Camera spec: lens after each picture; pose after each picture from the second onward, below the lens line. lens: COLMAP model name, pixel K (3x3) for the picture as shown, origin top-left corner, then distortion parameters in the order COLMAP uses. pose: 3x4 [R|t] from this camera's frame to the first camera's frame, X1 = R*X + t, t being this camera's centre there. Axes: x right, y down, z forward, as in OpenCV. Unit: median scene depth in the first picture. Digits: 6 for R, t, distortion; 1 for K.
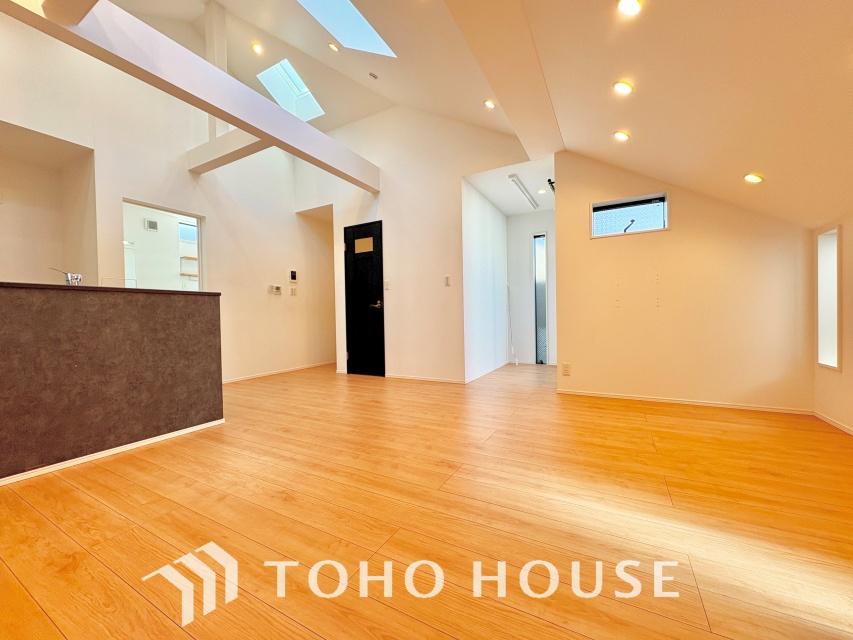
lens RADIAL K [[337.9, 0, 426.9], [0, 337.9, 320.7], [0, 0, 1]] dist [-0.000350, 0.000088]
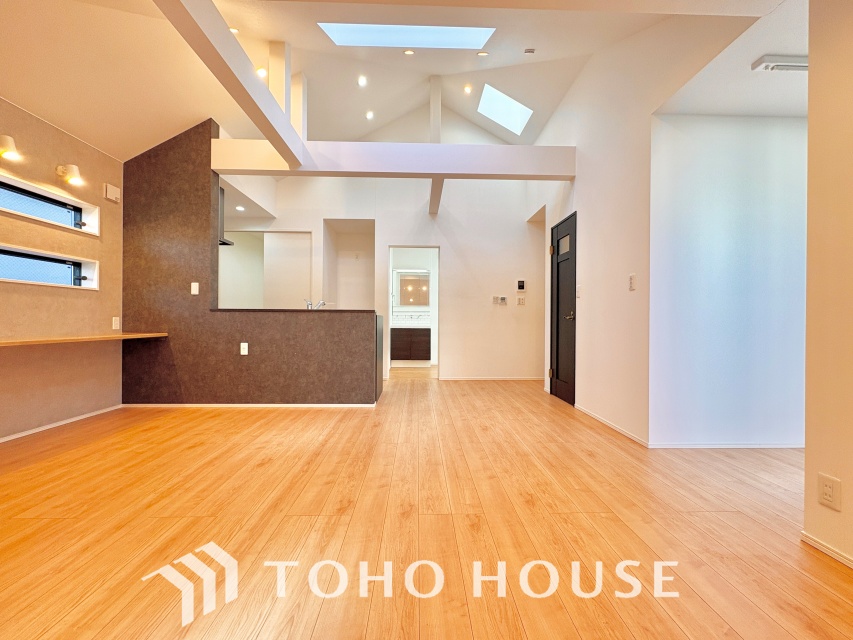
lens RADIAL K [[337.9, 0, 427.1], [0, 337.9, 320.7], [0, 0, 1]] dist [-0.000350, 0.000088]
pose [[0.507039, 0.022933, -0.861618, 0.669963], [-0.029818, 0.999514, 0.009056, -0.060235], [0.861407, 0.021100, 0.507476, 0.515188]]
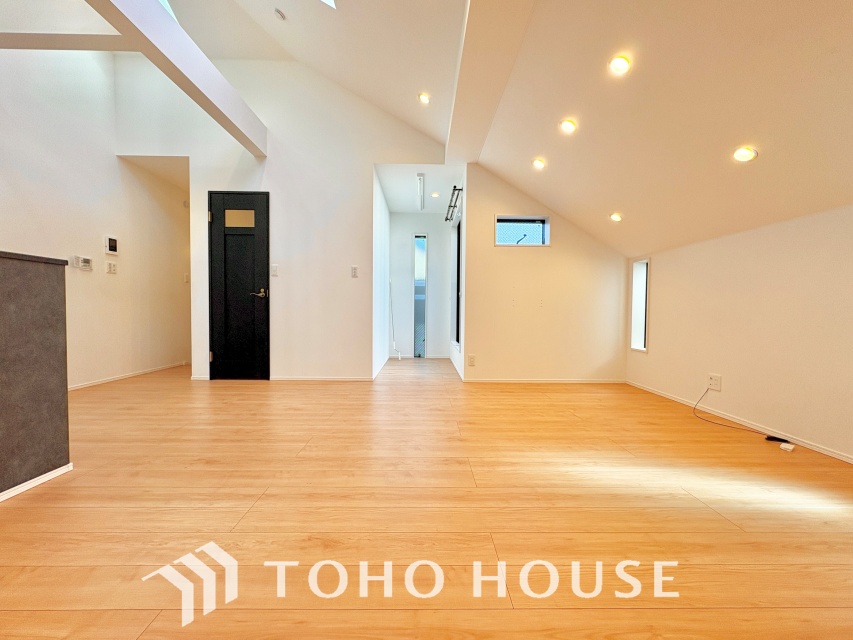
lens RADIAL K [[337.9, 0, 426.6], [0, 337.9, 320.8], [0, 0, 1]] dist [-0.000350, 0.000088]
pose [[0.868704, 0.012644, 0.495171, -0.356174], [-0.018645, 0.999800, 0.007180, 0.010546], [-0.494981, -0.015470, 0.868766, 0.143332]]
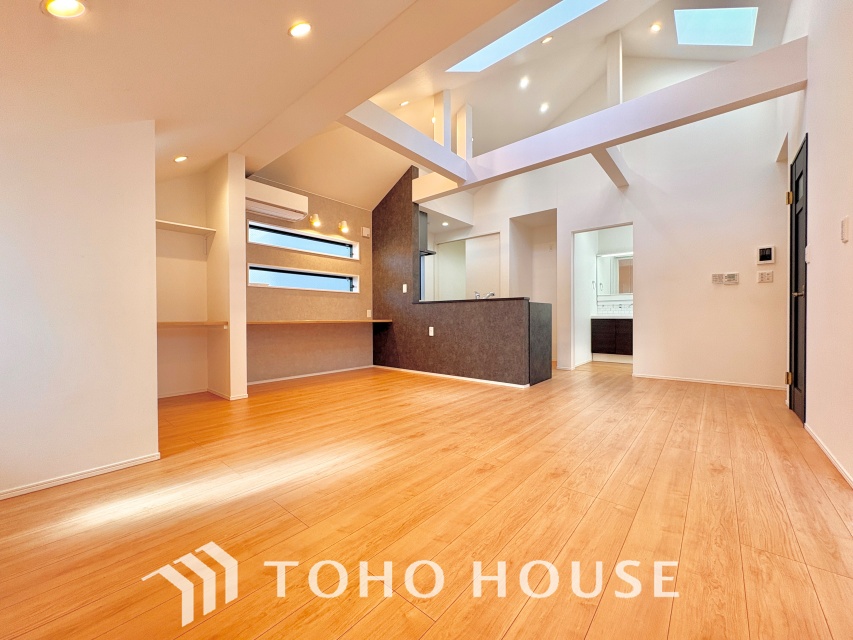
lens RADIAL K [[337.9, 0, 426.9], [0, 337.9, 320.8], [0, 0, 1]] dist [-0.000350, 0.000088]
pose [[-0.201975, 0.029616, -0.978943, 0.901669], [-0.007292, 0.999470, 0.031742, -0.026453], [0.979364, 0.013550, -0.201652, 0.916520]]
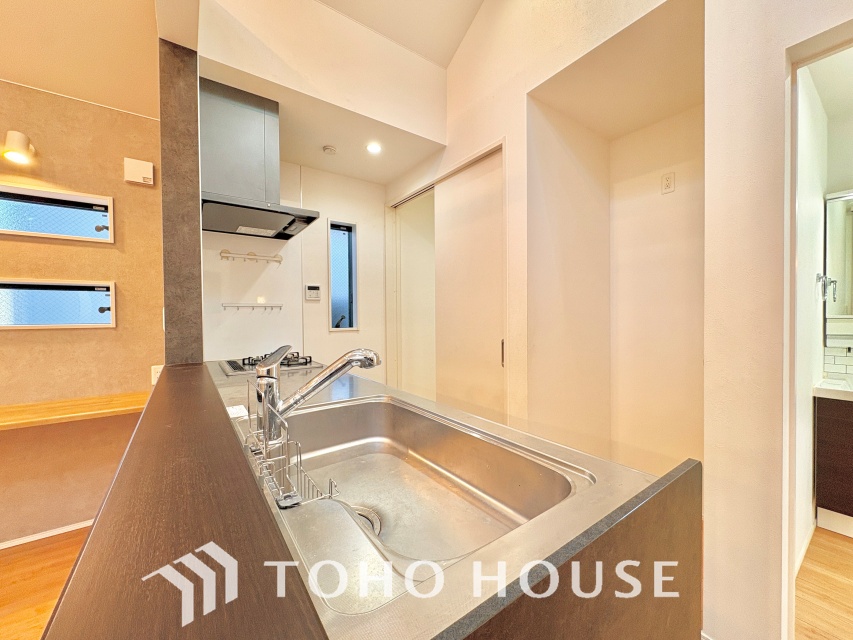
lens RADIAL K [[337.9, 0, 427.2], [0, 337.9, 320.9], [0, 0, 1]] dist [-0.000350, 0.000088]
pose [[-0.433939, 0.040391, -0.900037, -0.620421], [0.003617, 0.999065, 0.043092, -0.172511], [0.900935, 0.015444, -0.433679, 1.121279]]
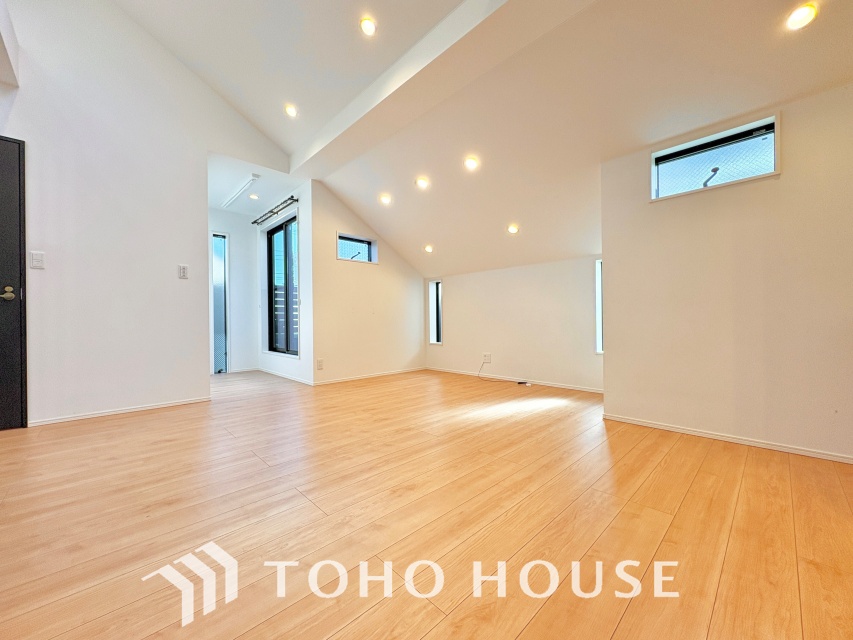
lens RADIAL K [[337.9, 0, 425.5], [0, 337.9, 322.1], [0, 0, 1]] dist [-0.000350, 0.000088]
pose [[0.298077, 0.012794, 0.954456, -0.801882], [0.019133, 0.999629, -0.019375, 0.034802], [-0.954350, 0.024037, 0.297722, 0.384456]]
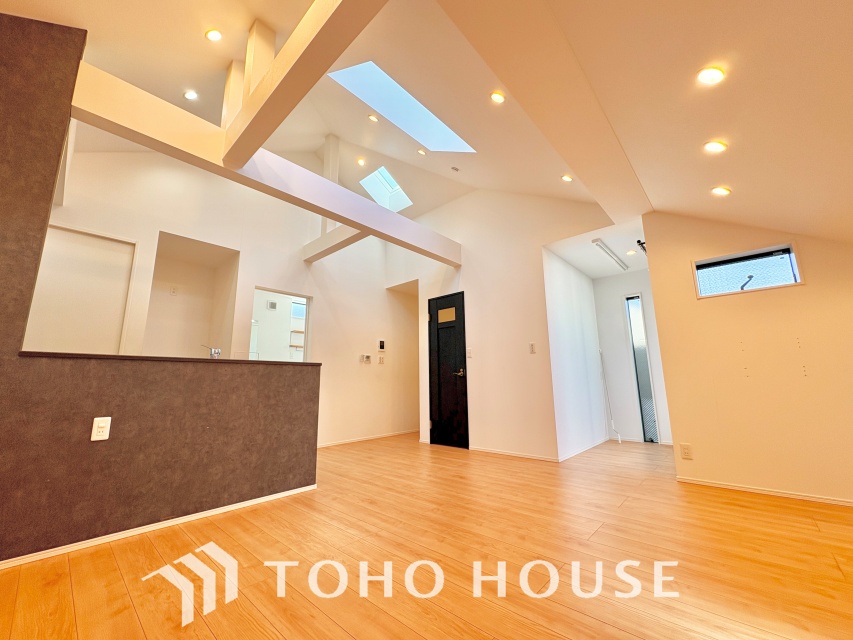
lens RADIAL K [[337.9, 0, 427.2], [0, 337.9, 321.1], [0, 0, 1]] dist [-0.000350, 0.000088]
pose [[0.972282, -0.035455, -0.231105, -0.008438], [-0.009718, 0.981453, -0.191454, -0.008817], [0.233607, 0.188393, 0.953905, -0.010423]]
